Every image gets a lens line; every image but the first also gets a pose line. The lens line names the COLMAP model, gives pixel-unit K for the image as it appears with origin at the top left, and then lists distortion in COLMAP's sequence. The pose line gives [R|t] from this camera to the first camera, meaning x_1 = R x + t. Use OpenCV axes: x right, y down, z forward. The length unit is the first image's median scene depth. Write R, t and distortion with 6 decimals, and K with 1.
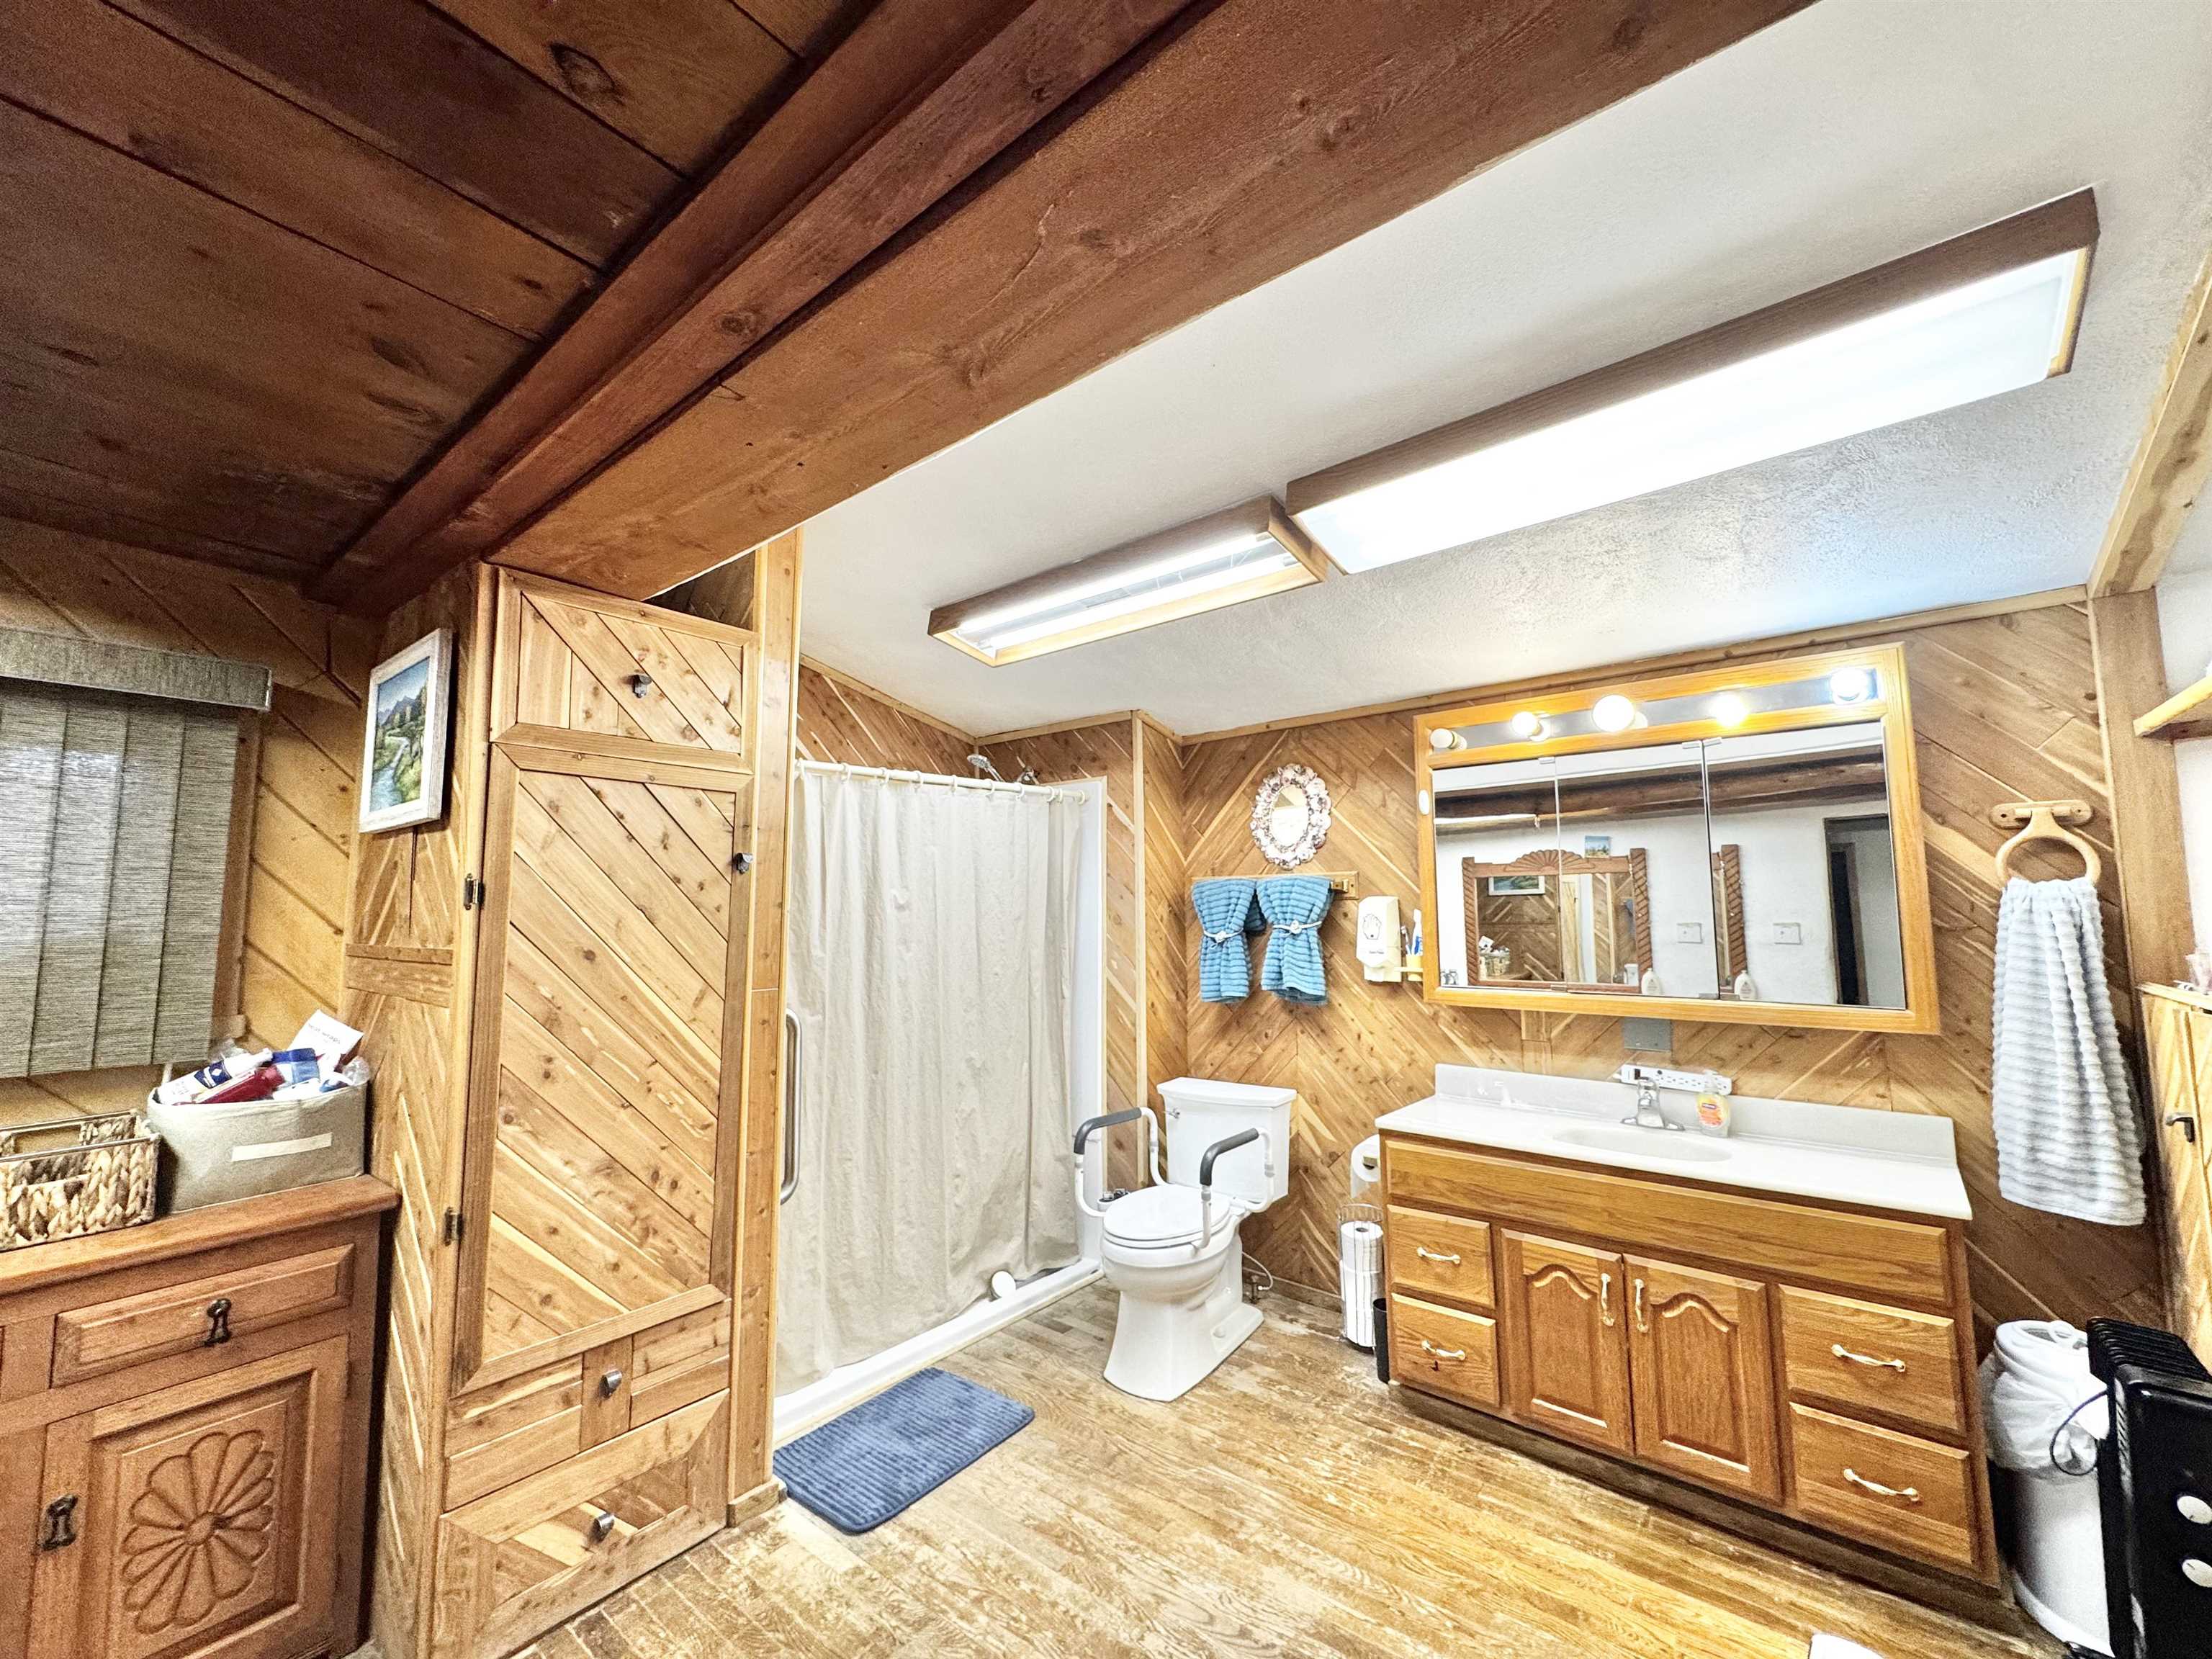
lens RADIAL K [[878.2, 0, 1104.4], [0, 878.2, 827.8], [0, 0, 1]] dist [-0.002358, 0.000315]
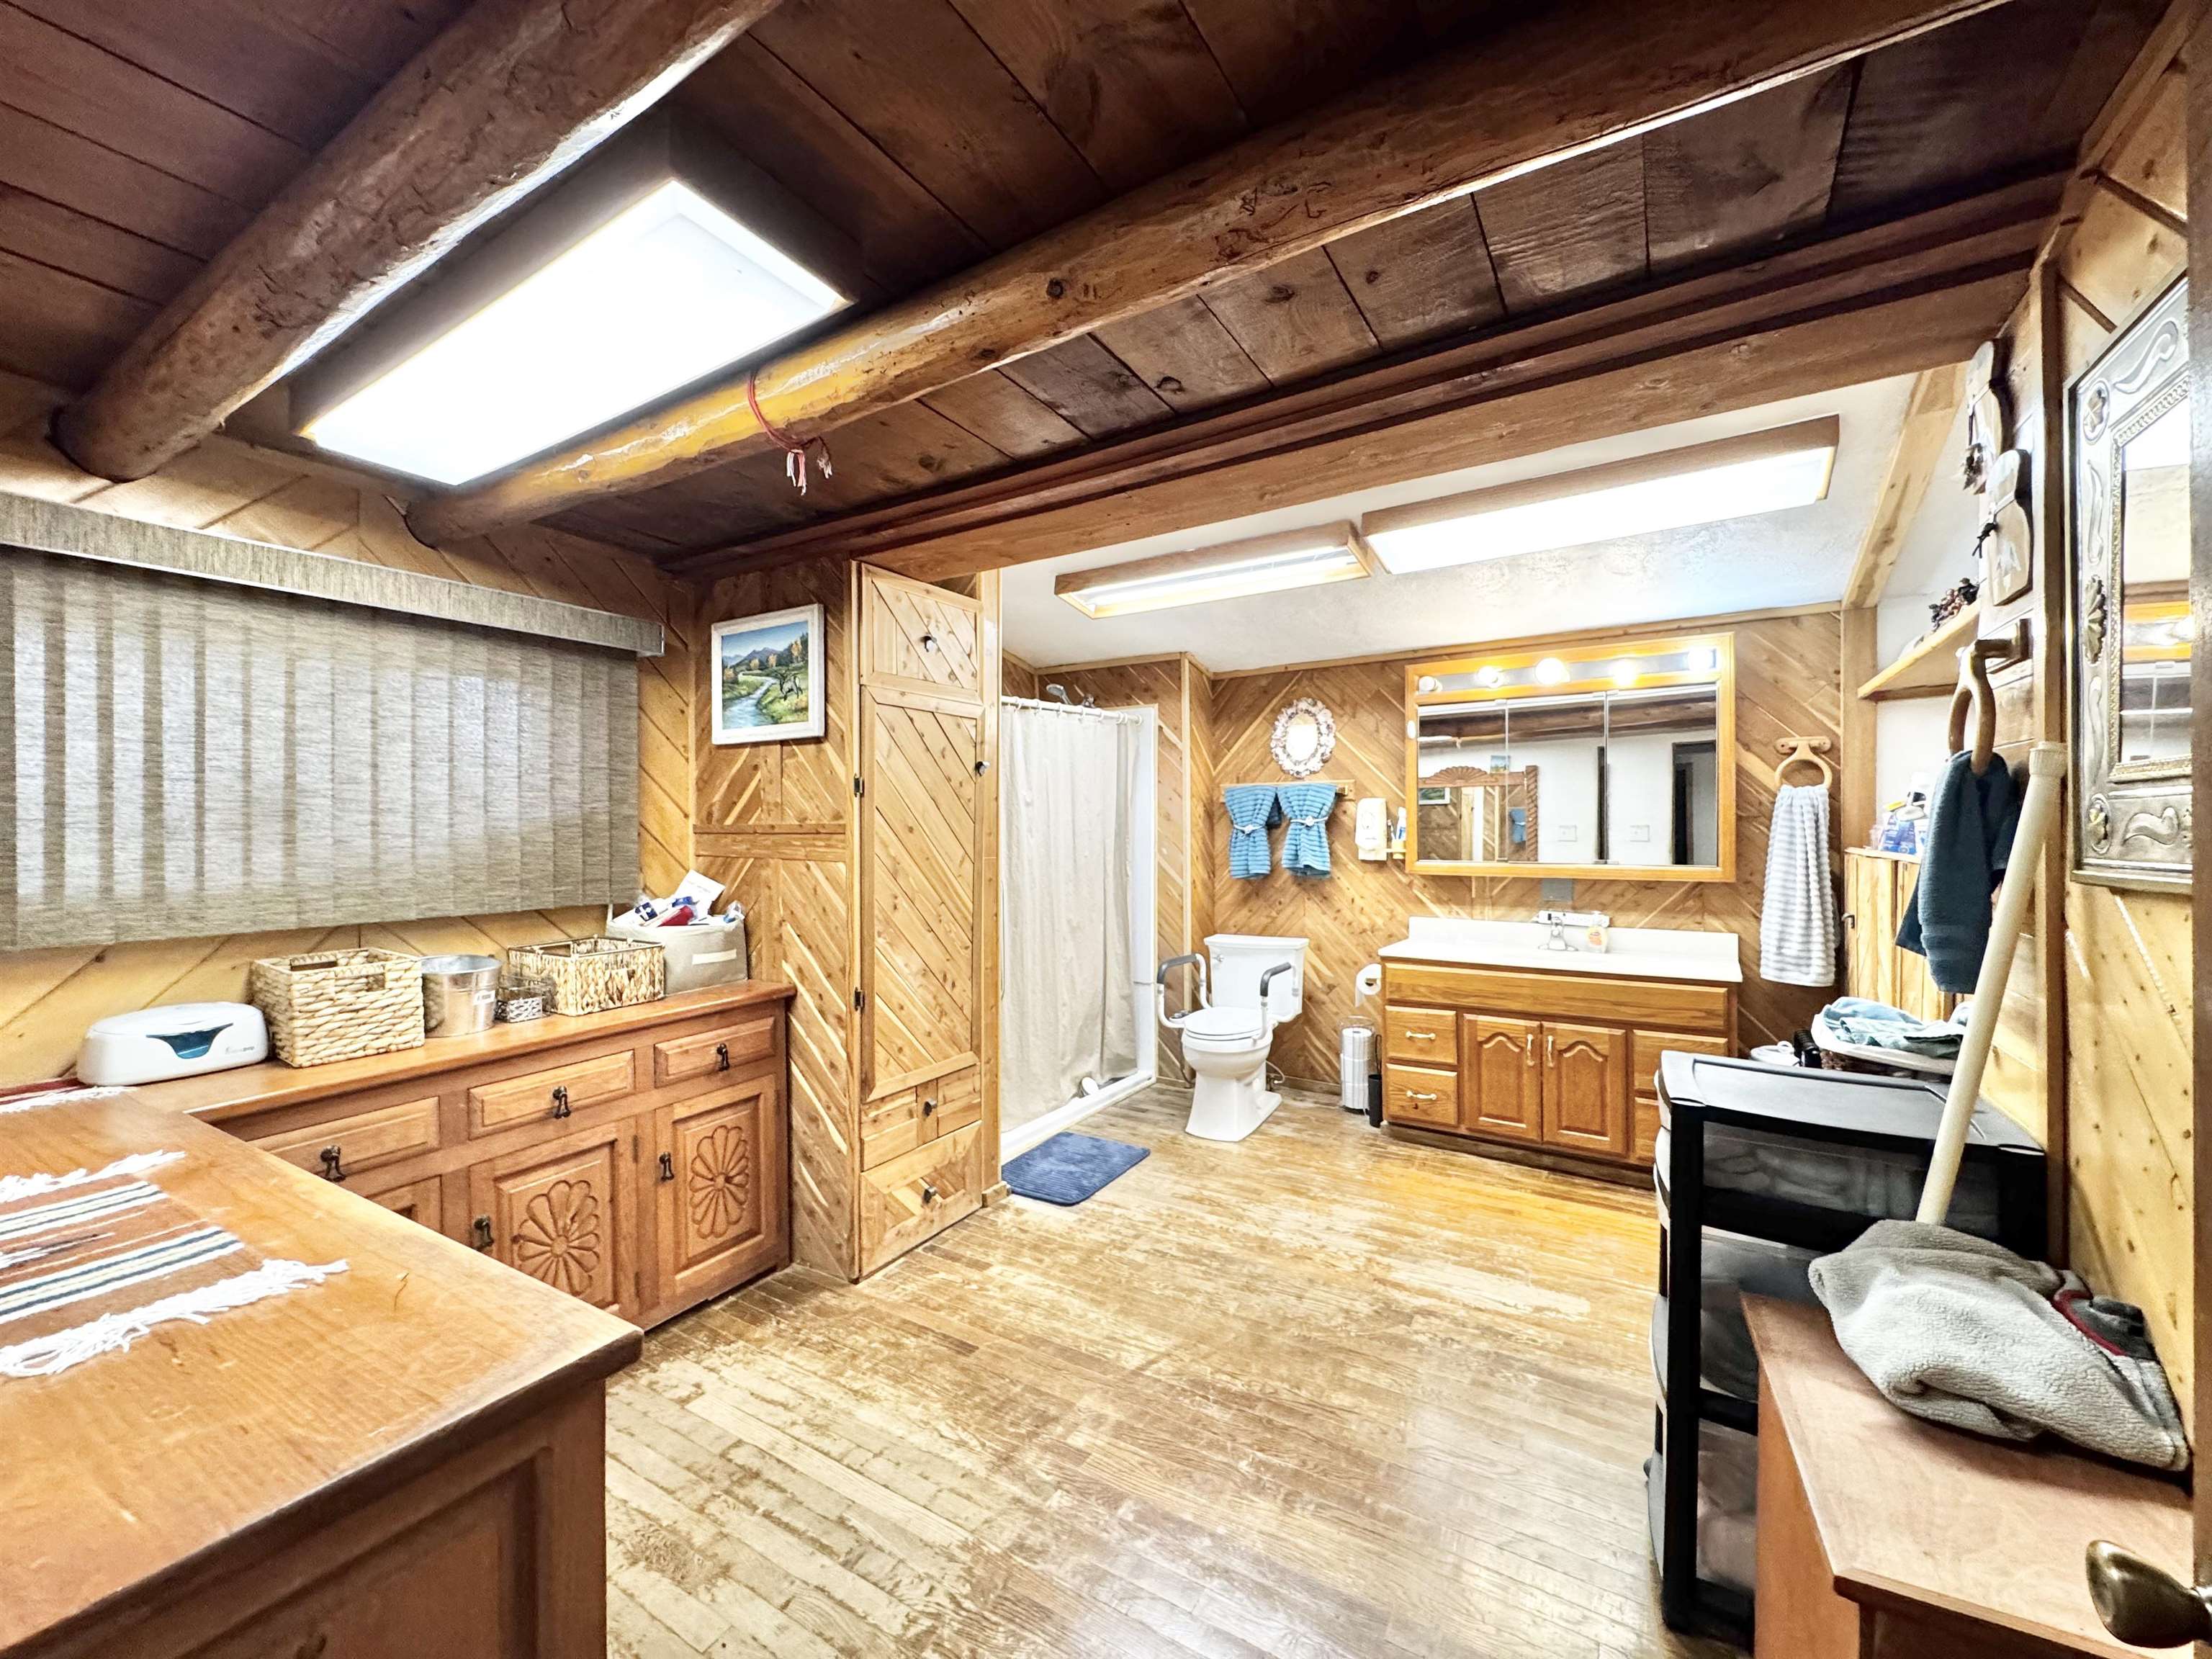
lens RADIAL K [[878.2, 0, 1102.8], [0, 878.2, 824.8], [0, 0, 1]] dist [-0.002358, 0.000315]
pose [[0.992983, 0.001266, 0.118248, -0.393799], [-0.012450, 0.995505, 0.093892, -0.005219], [-0.117597, -0.094705, 0.988535, -0.450433]]
